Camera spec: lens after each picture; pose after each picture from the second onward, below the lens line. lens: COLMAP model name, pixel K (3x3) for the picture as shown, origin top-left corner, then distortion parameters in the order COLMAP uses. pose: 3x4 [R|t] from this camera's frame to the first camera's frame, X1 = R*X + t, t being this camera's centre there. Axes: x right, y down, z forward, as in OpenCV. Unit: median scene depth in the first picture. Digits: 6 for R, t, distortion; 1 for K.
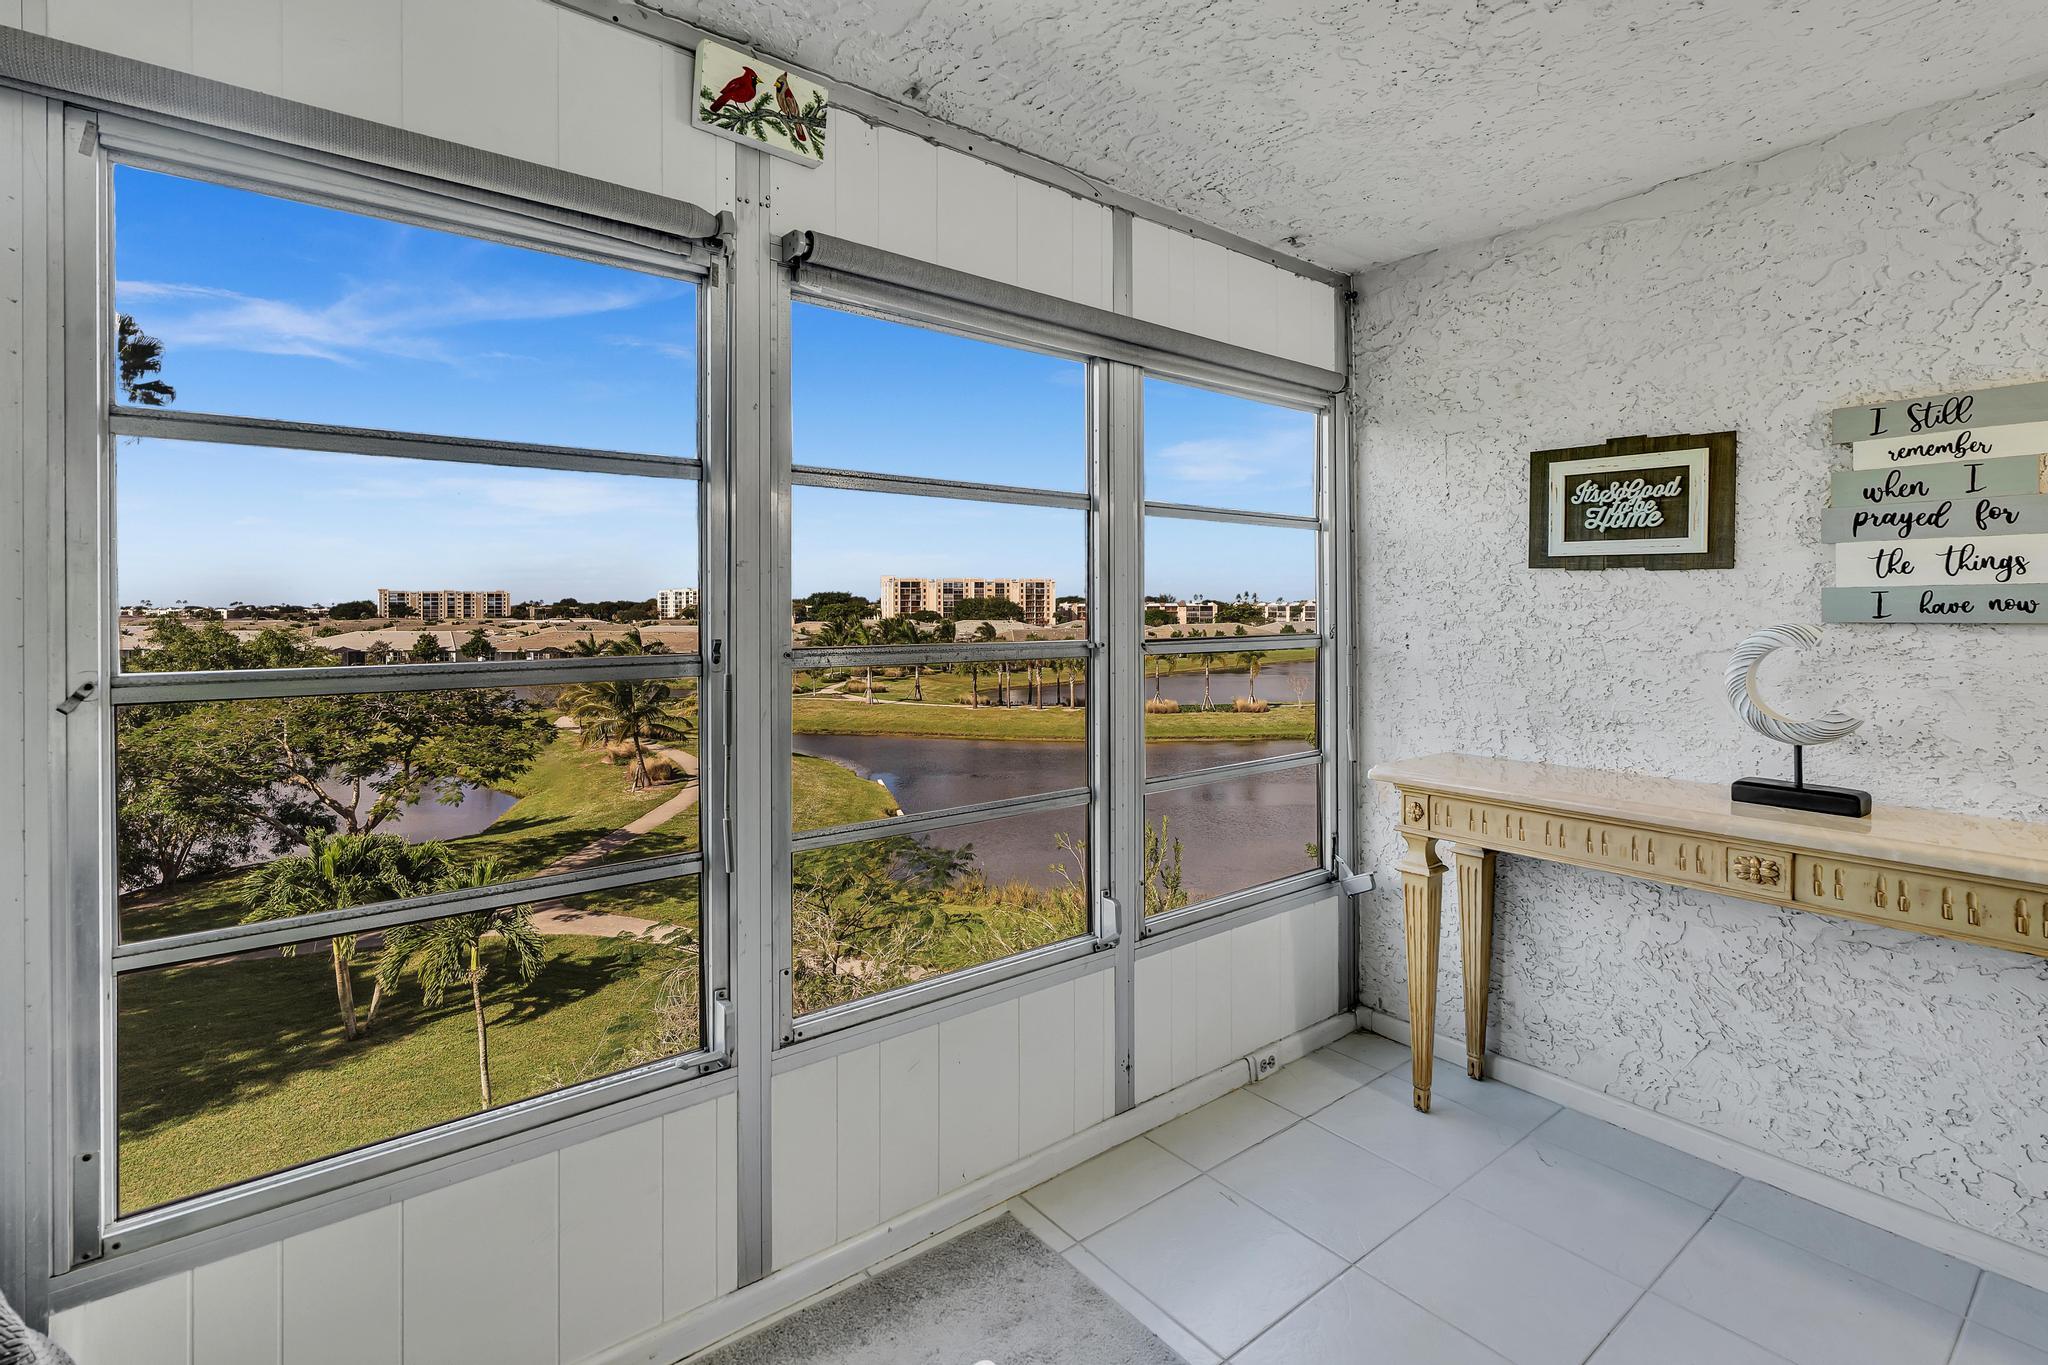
lens RADIAL K [[943.8, 0, 1019.5], [0, 943.8, 615.3], [0, 0, 1]] dist [-0.004125, 0.000198]
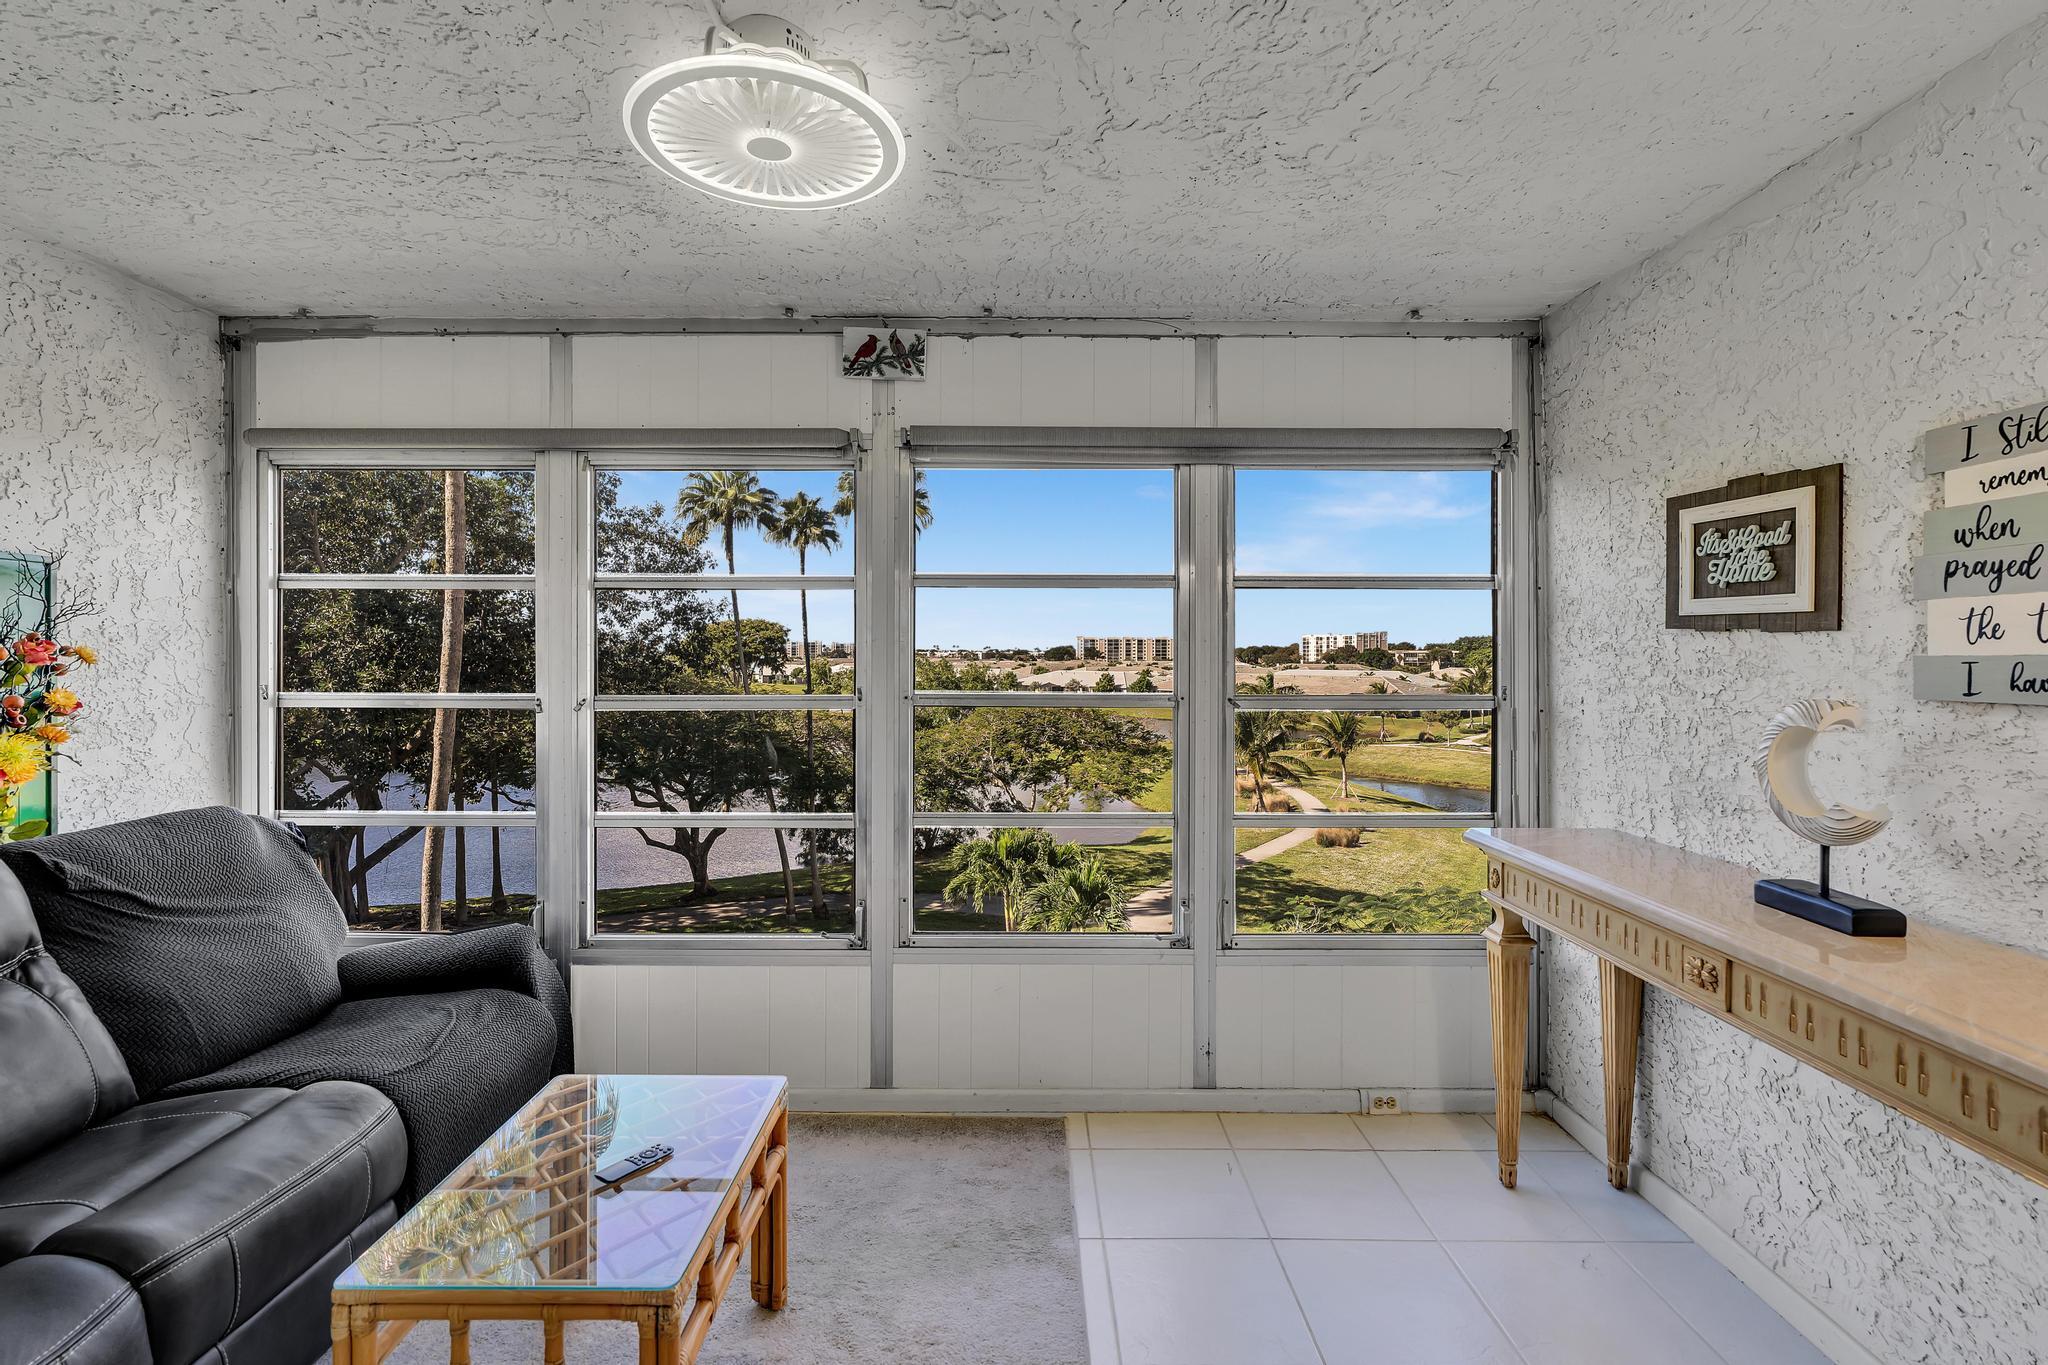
lens RADIAL K [[928.9, 0, 1021.0], [0, 928.9, 660.6], [0, 0, 1]] dist [-0.001851, -0.000486]
pose [[0.788509, 0.008474, -0.614964, 0.656507], [-0.007910, 0.999962, 0.003637, -0.019649], [0.614972, 0.001997, 0.788546, -0.074462]]
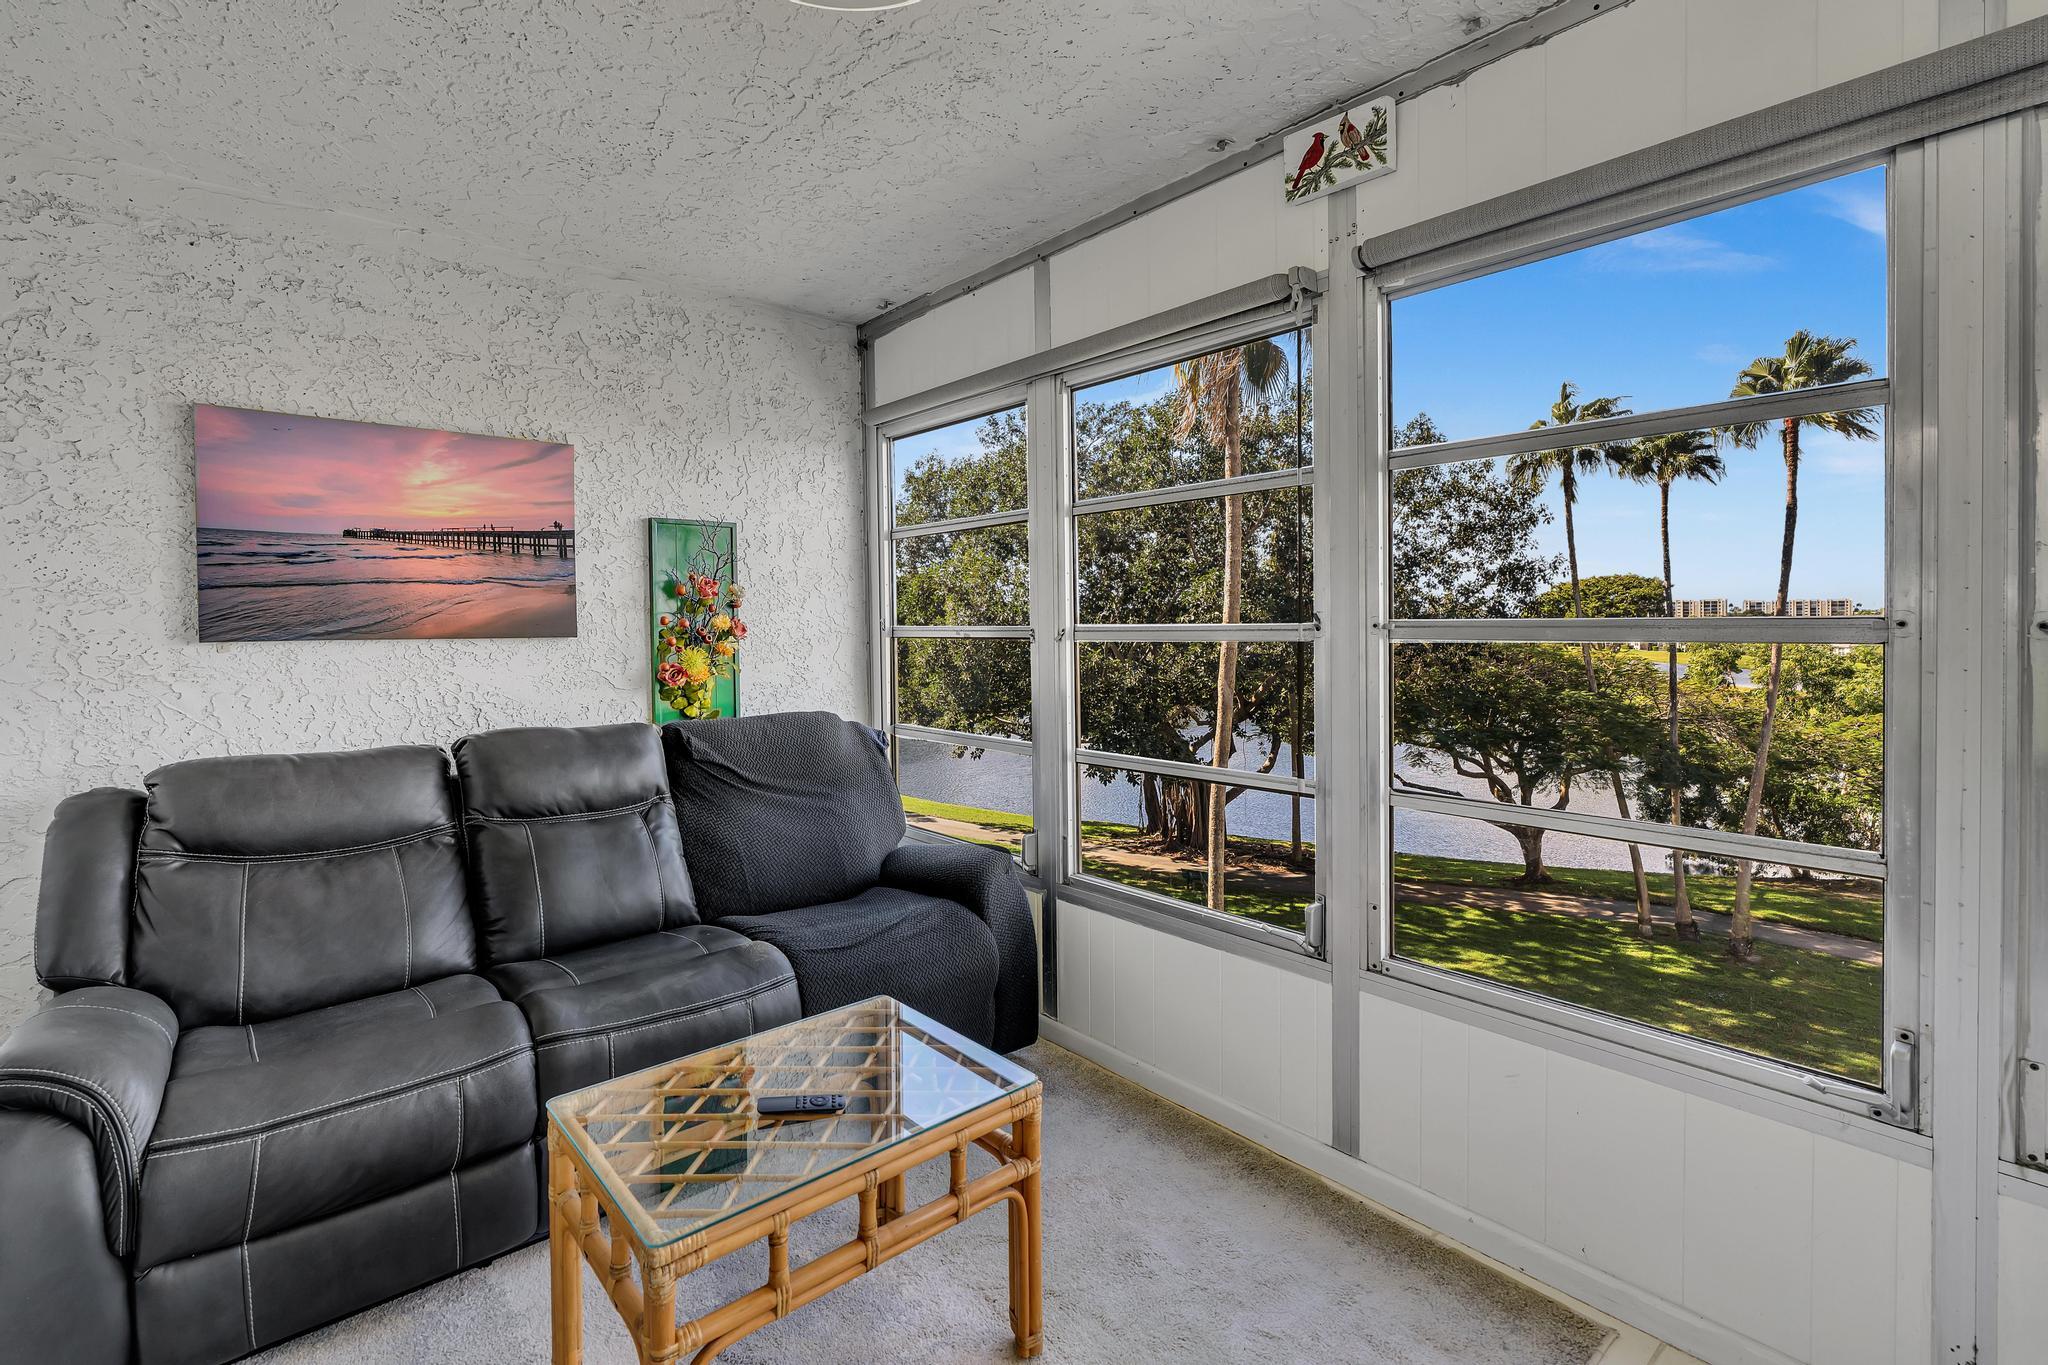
lens RADIAL K [[941.5, 0, 1024.8], [0, 941.5, 639.1], [0, 0, 1]] dist [-0.003133, -0.000160]
pose [[0.051187, 0.018689, -0.998514, 0.654035], [0.004625, 0.999810, 0.018950, 0.028052], [0.998678, -0.005588, 0.051090, 0.408660]]
